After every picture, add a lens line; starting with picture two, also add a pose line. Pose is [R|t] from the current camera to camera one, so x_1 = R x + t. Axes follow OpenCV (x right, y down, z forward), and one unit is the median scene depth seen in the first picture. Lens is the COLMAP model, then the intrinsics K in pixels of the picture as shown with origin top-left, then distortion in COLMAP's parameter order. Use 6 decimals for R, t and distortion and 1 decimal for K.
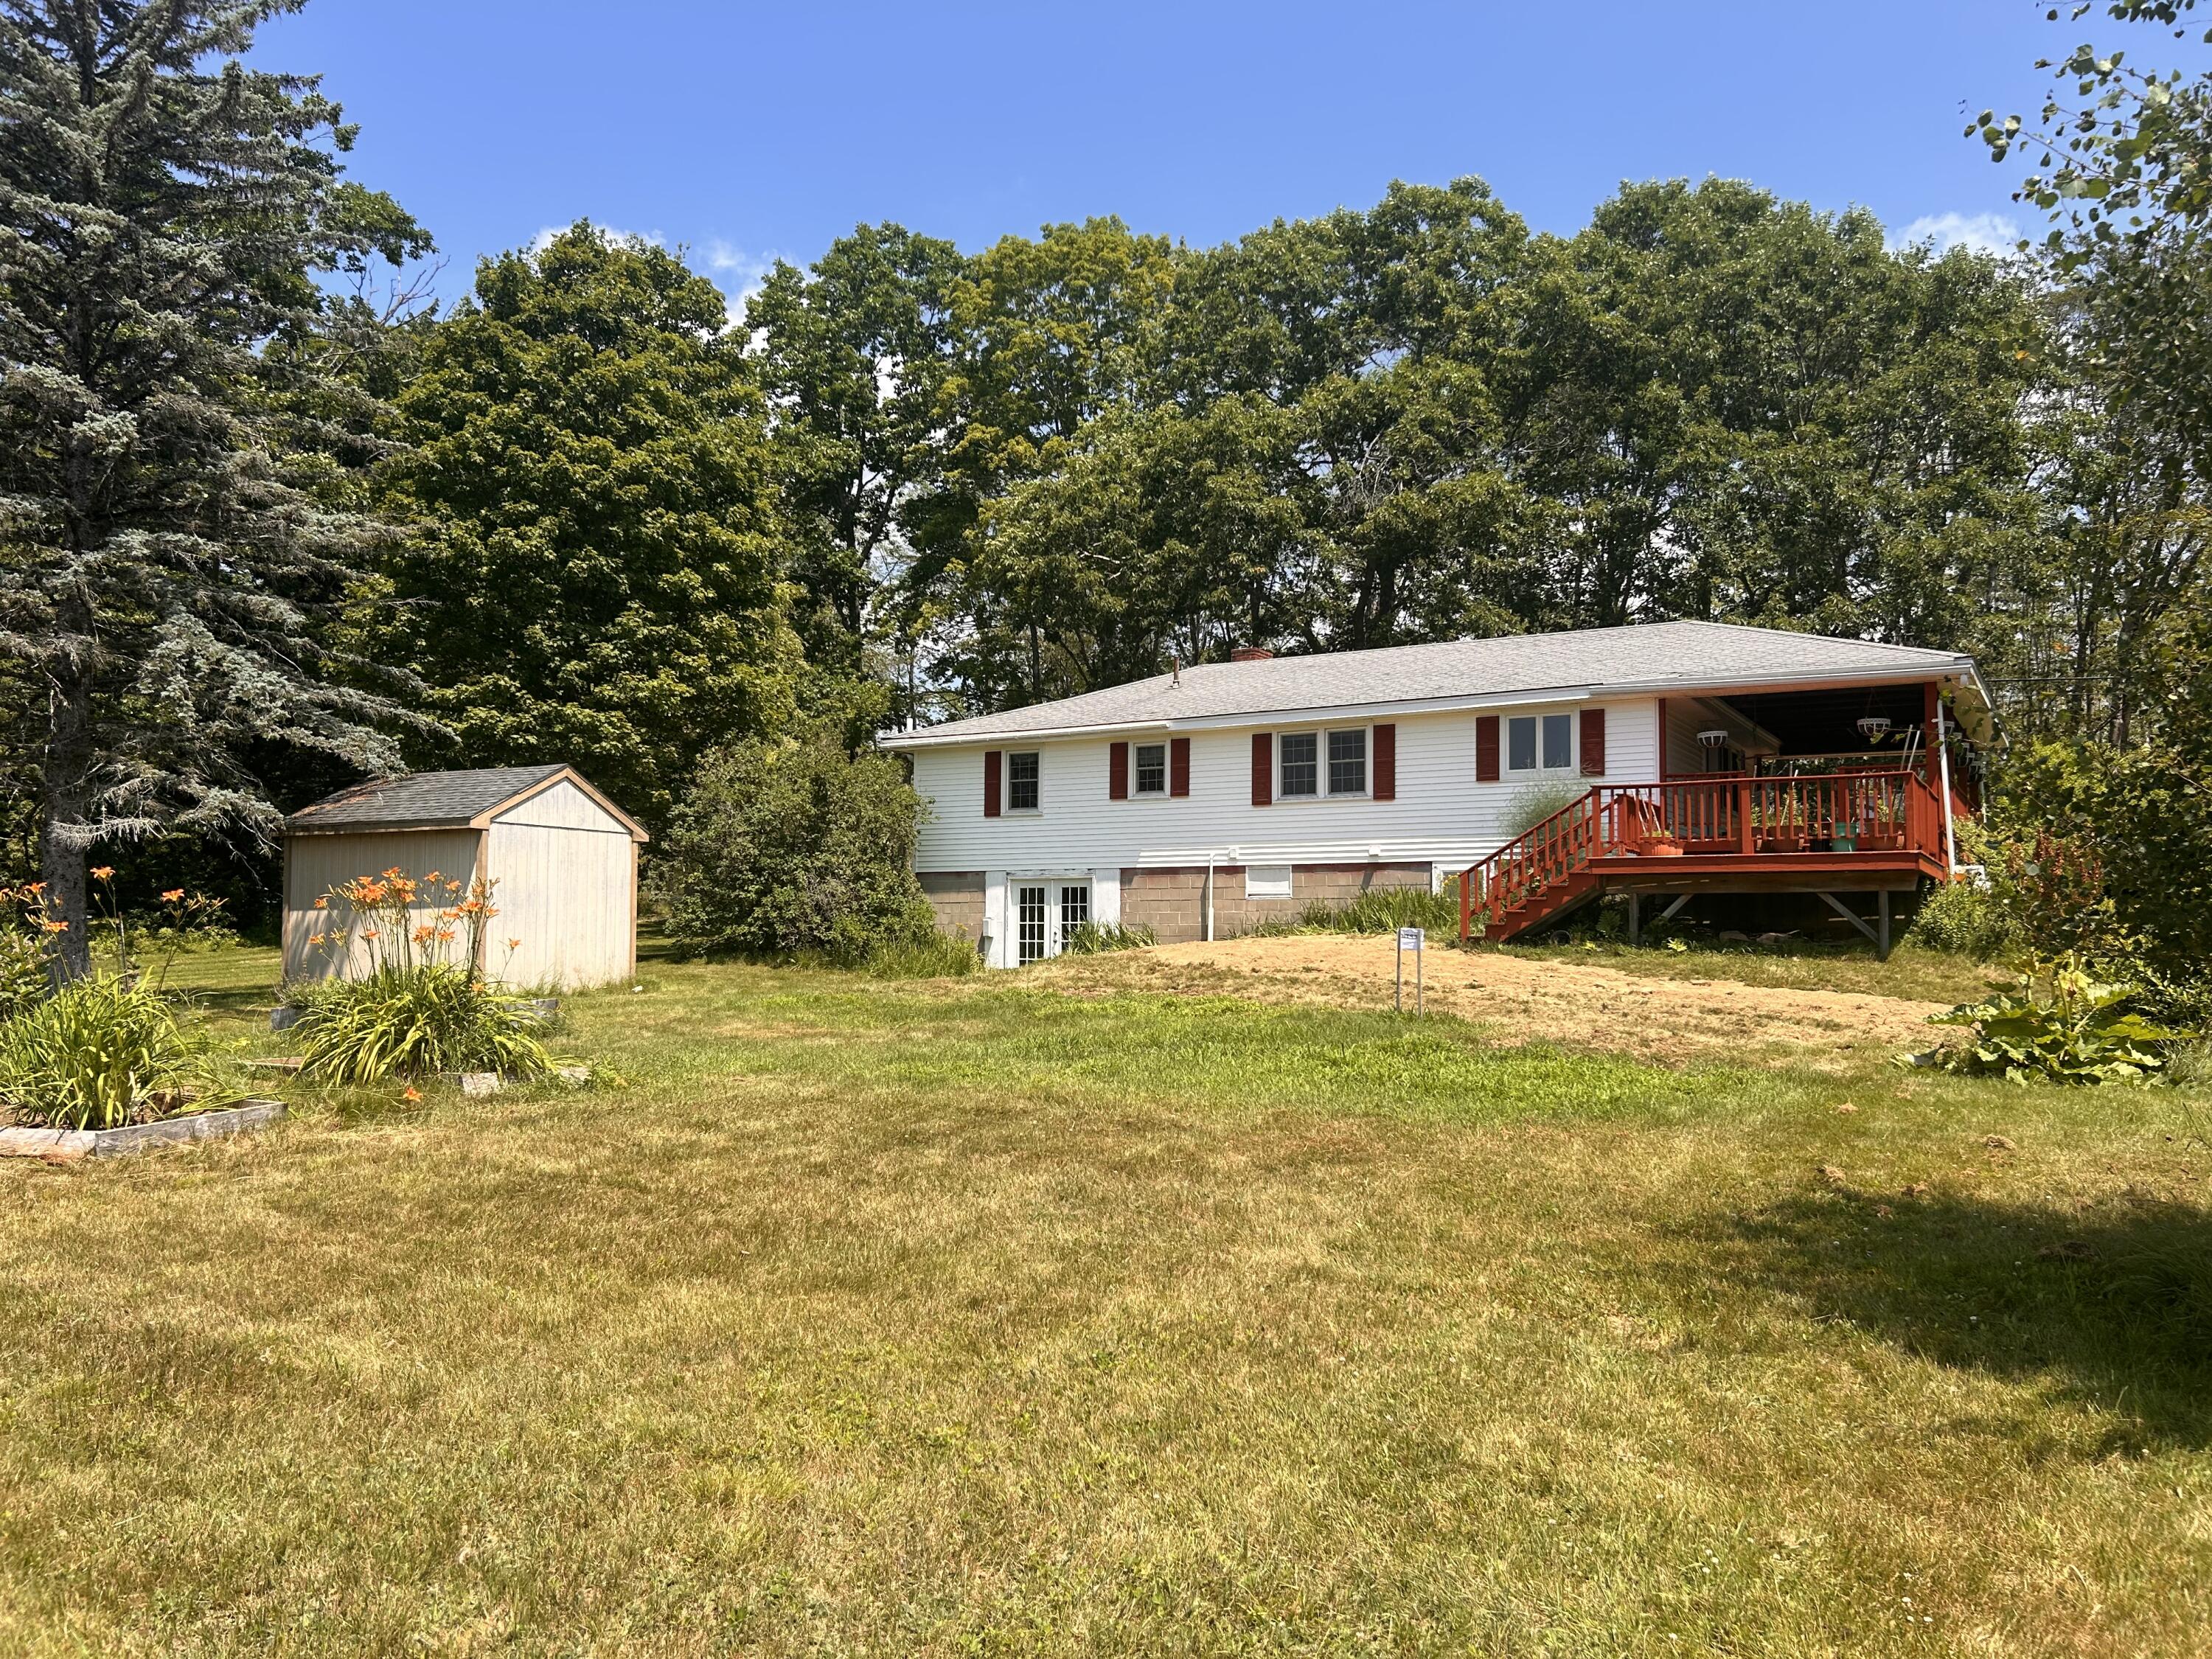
lens RADIAL K [[1686.0, 0, 982.1], [0, 1686.0, 853.7], [0, 0, 1]] dist [0.064561, -0.062674]
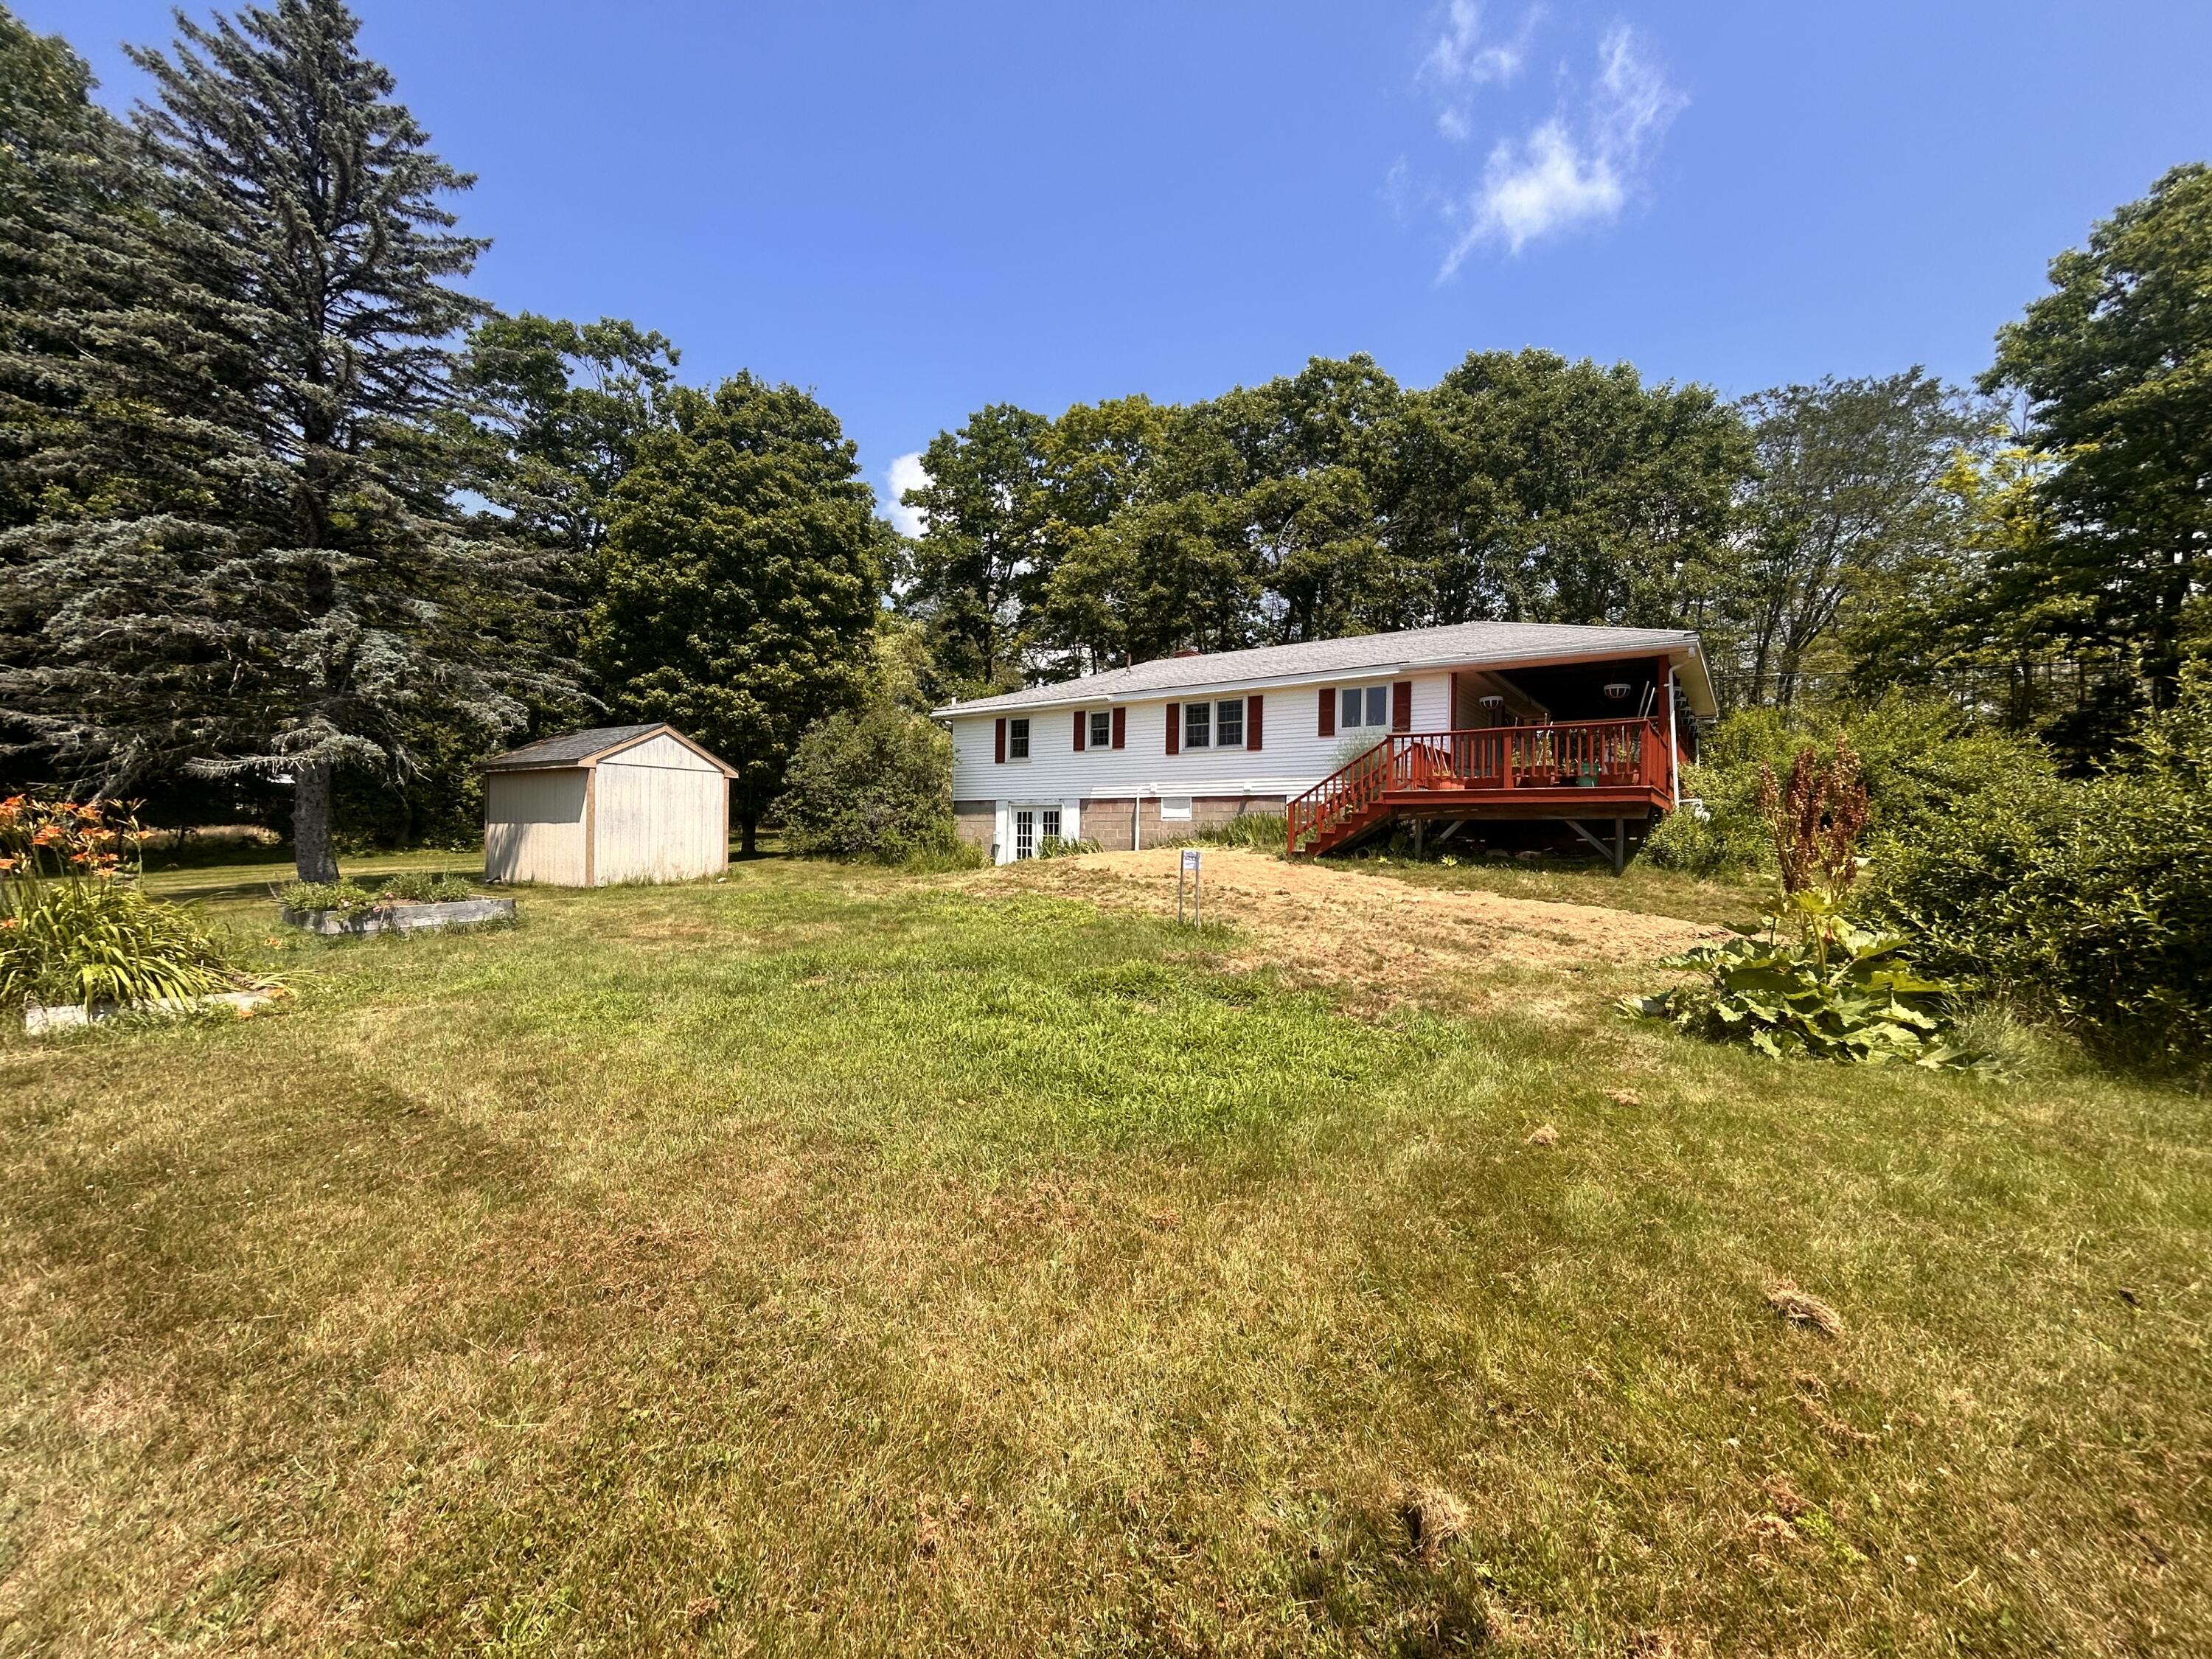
lens RADIAL K [[898.8, 0, 1052.4], [0, 898.8, 840.4], [0, 0, 1]] dist [0.001950, 0.001094]
pose [[0.996670, 0.009154, -0.081020, 0.119343], [-0.004726, 0.998493, 0.054674, 0.002484], [0.081399, -0.054110, 0.995212, 0.221592]]
